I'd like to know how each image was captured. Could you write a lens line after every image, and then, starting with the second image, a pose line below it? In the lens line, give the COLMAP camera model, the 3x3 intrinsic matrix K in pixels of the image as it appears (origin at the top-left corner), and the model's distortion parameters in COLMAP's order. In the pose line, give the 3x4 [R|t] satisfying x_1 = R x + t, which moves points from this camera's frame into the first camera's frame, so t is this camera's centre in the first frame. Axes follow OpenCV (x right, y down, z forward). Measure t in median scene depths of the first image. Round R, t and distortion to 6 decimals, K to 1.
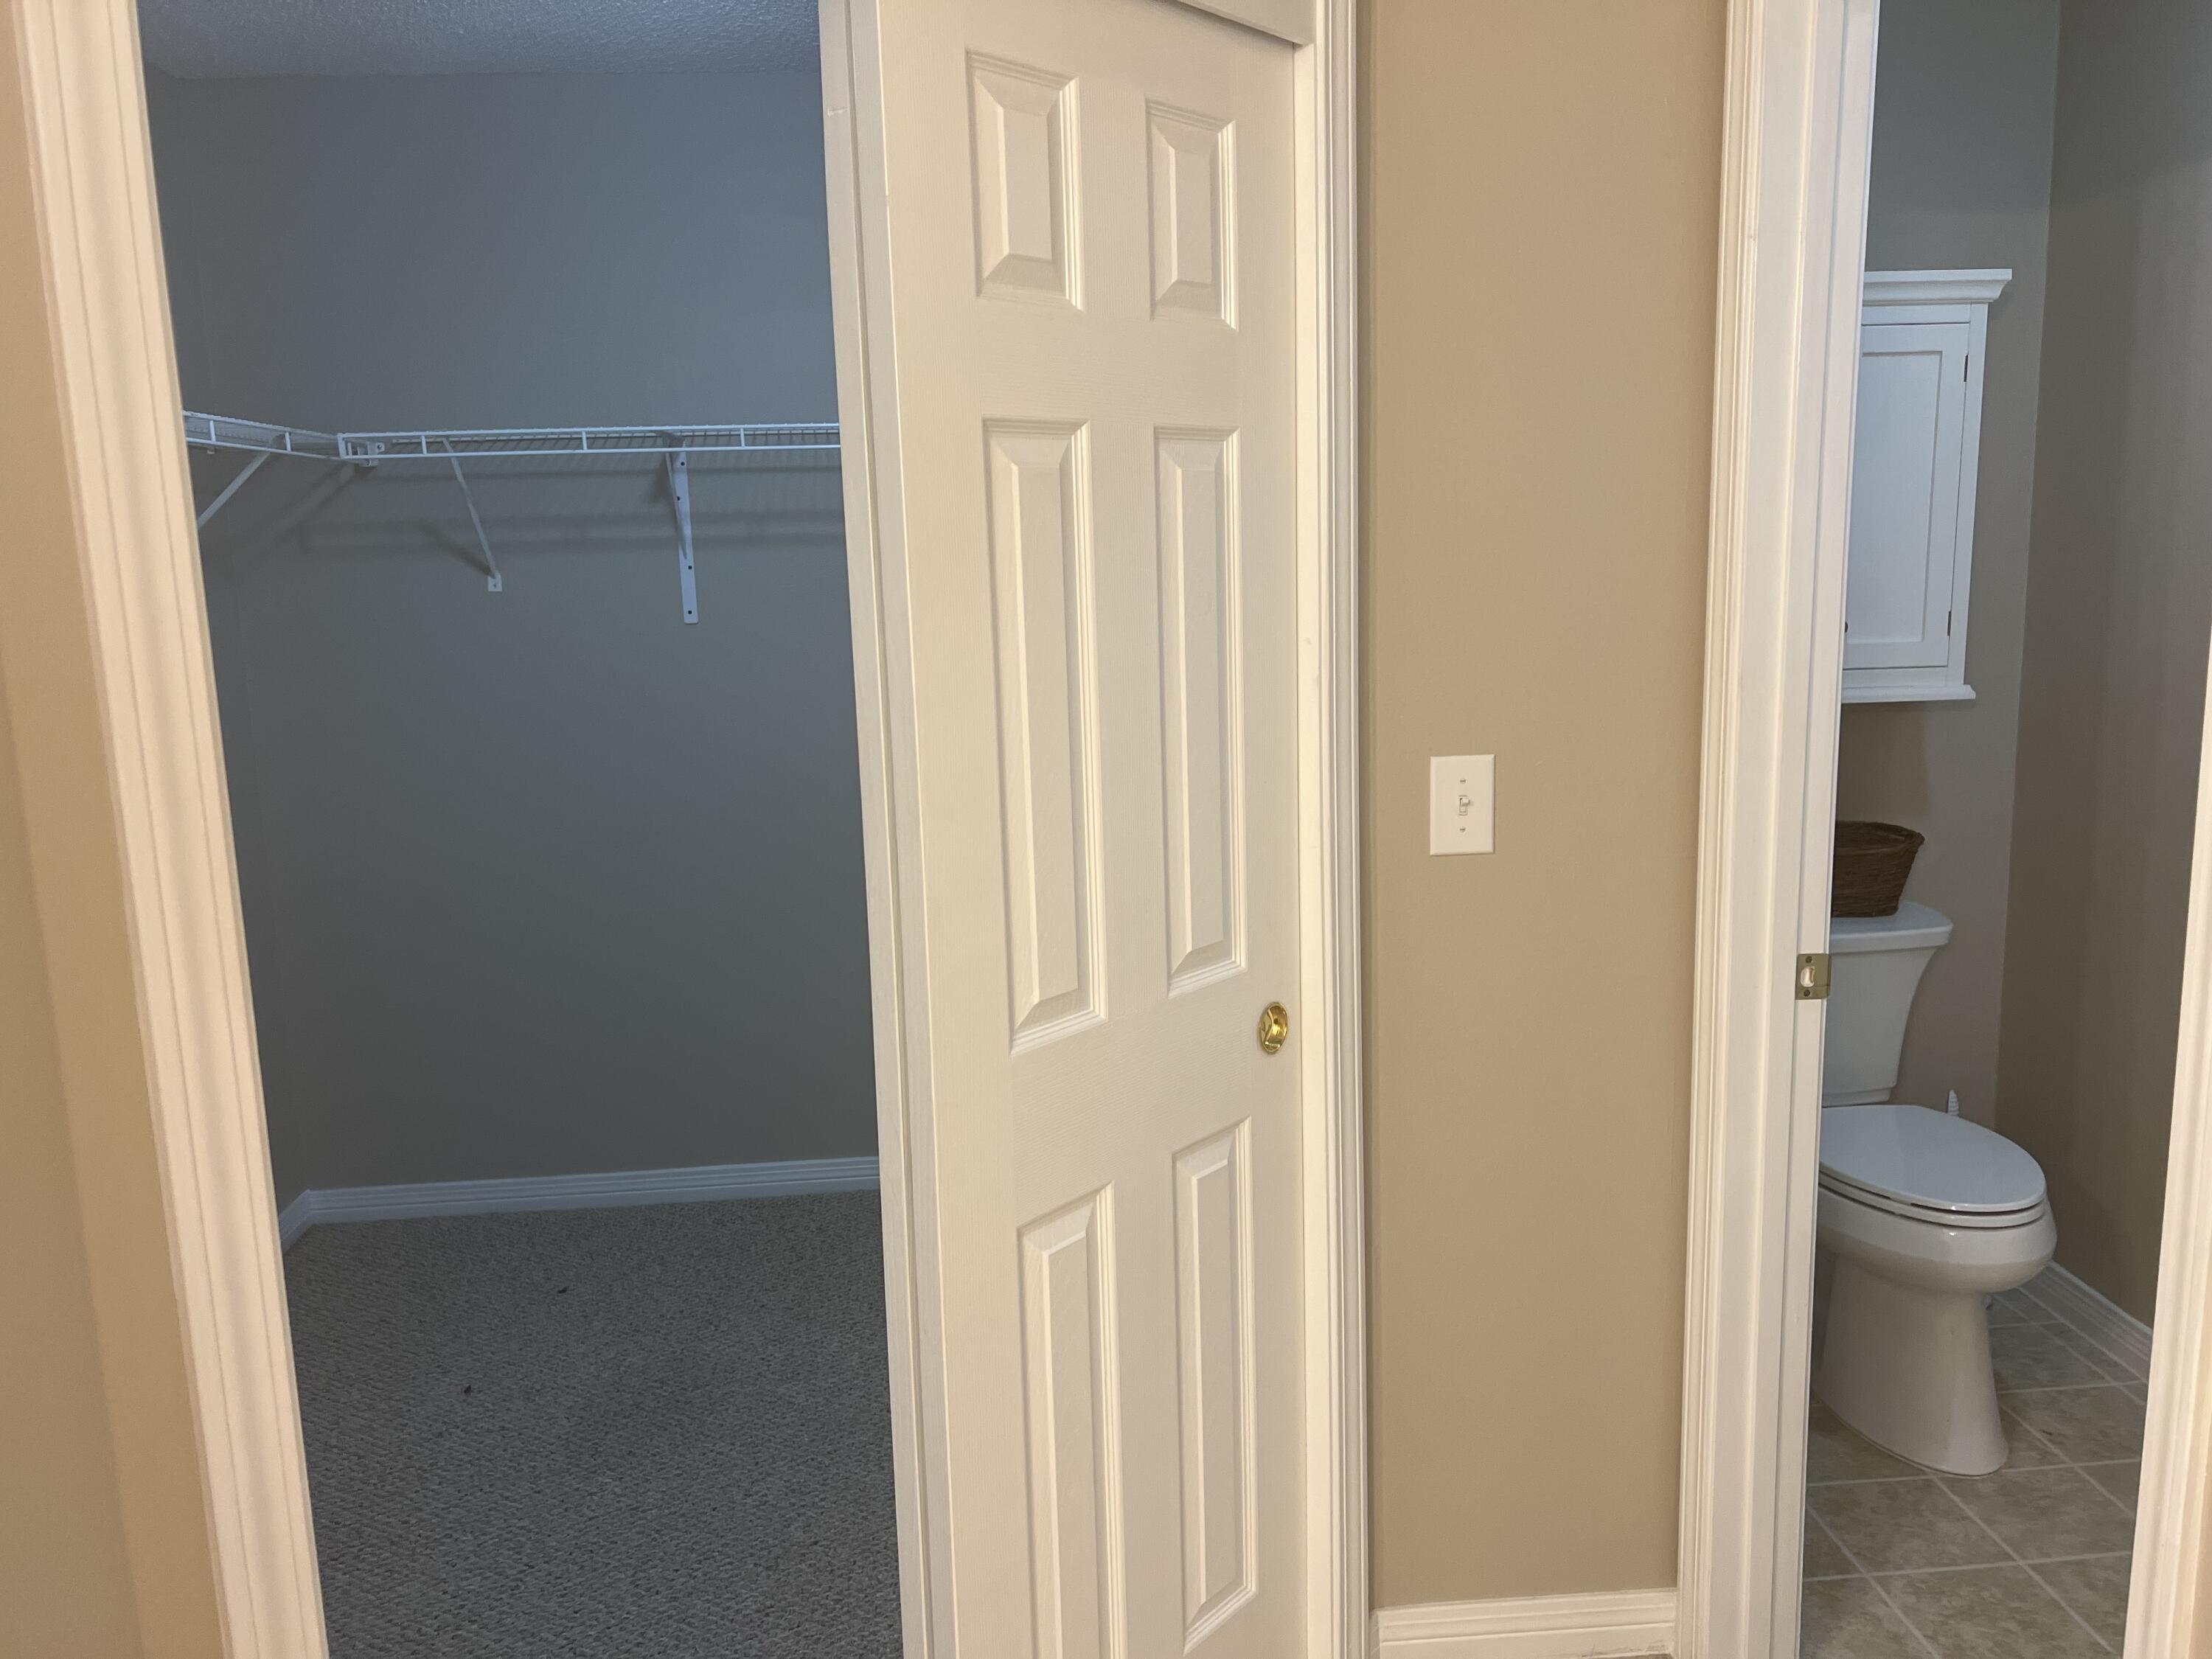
lens RADIAL K [[1656.0, 0, 1102.3], [0, 1656.0, 838.2], [0, 0, 1]] dist [0.073438, -0.078834]
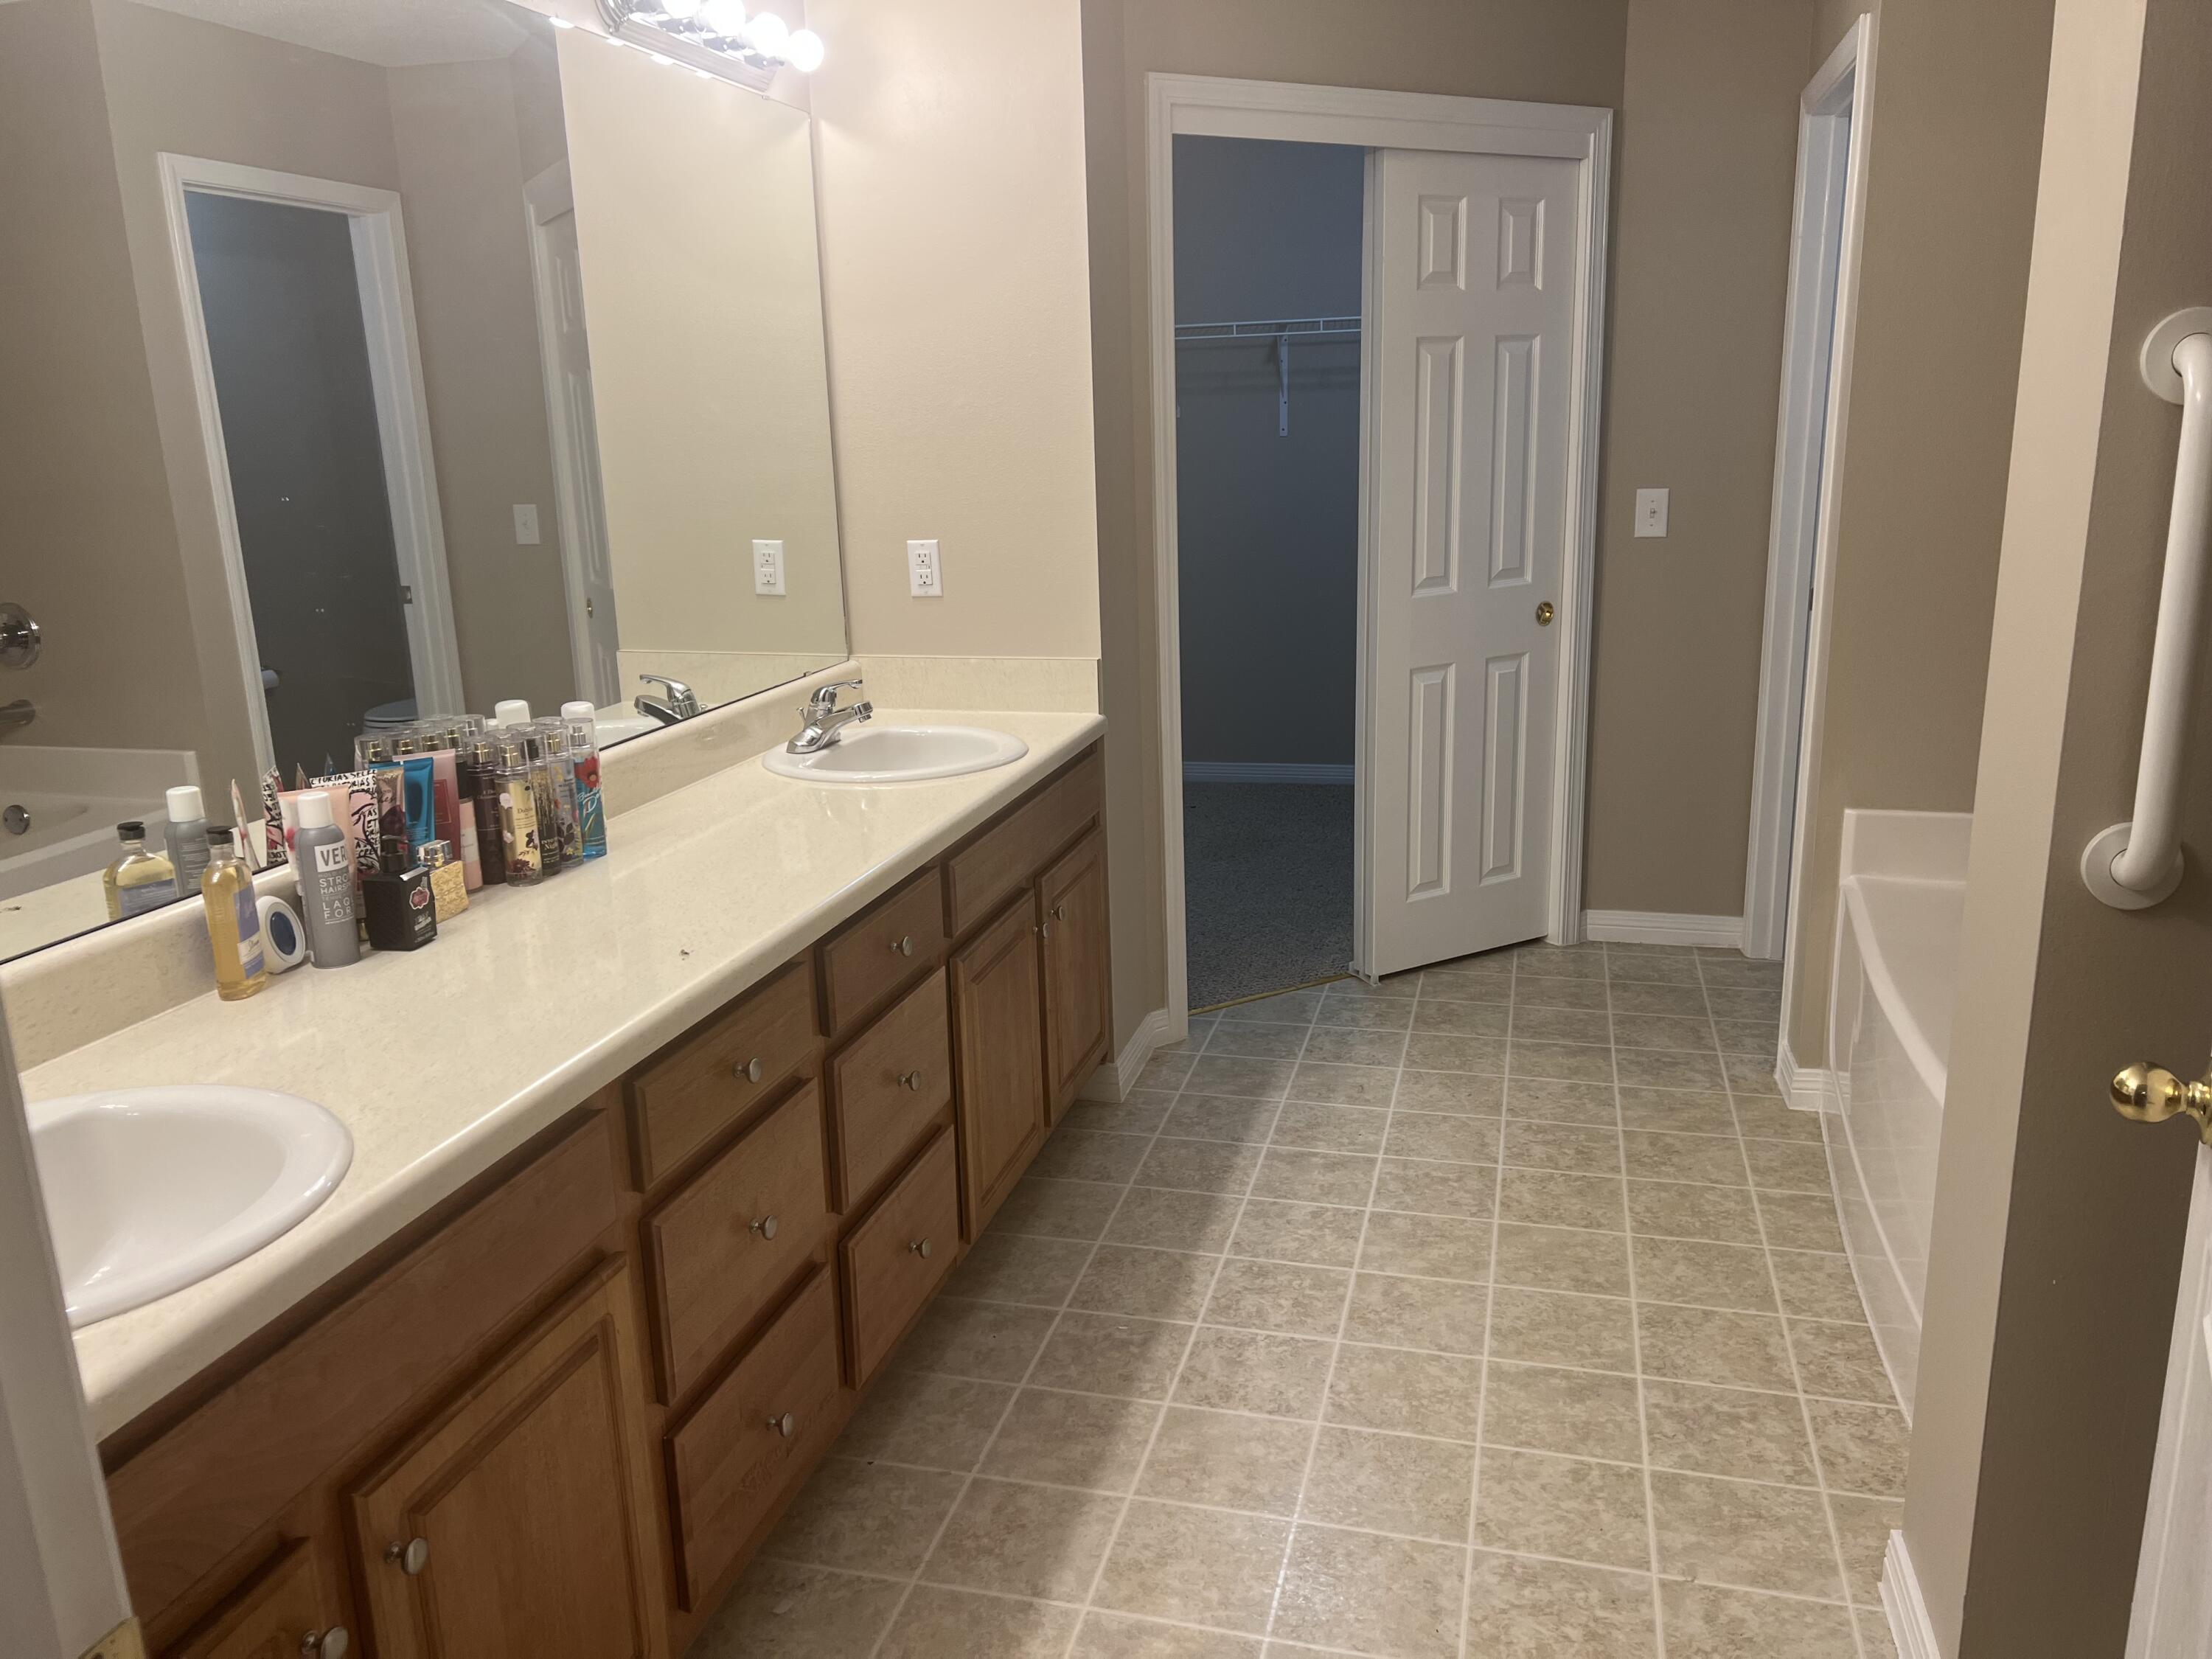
lens RADIAL K [[1656.0, 0, 1099.1], [0, 1656.0, 822.1], [0, 0, 1]] dist [0.073438, -0.078834]
pose [[0.945982, 0.079757, -0.314255, 0.258762], [-0.054273, 0.994548, 0.089040, 0.224281], [0.319644, -0.067175, 0.945154, -1.272881]]
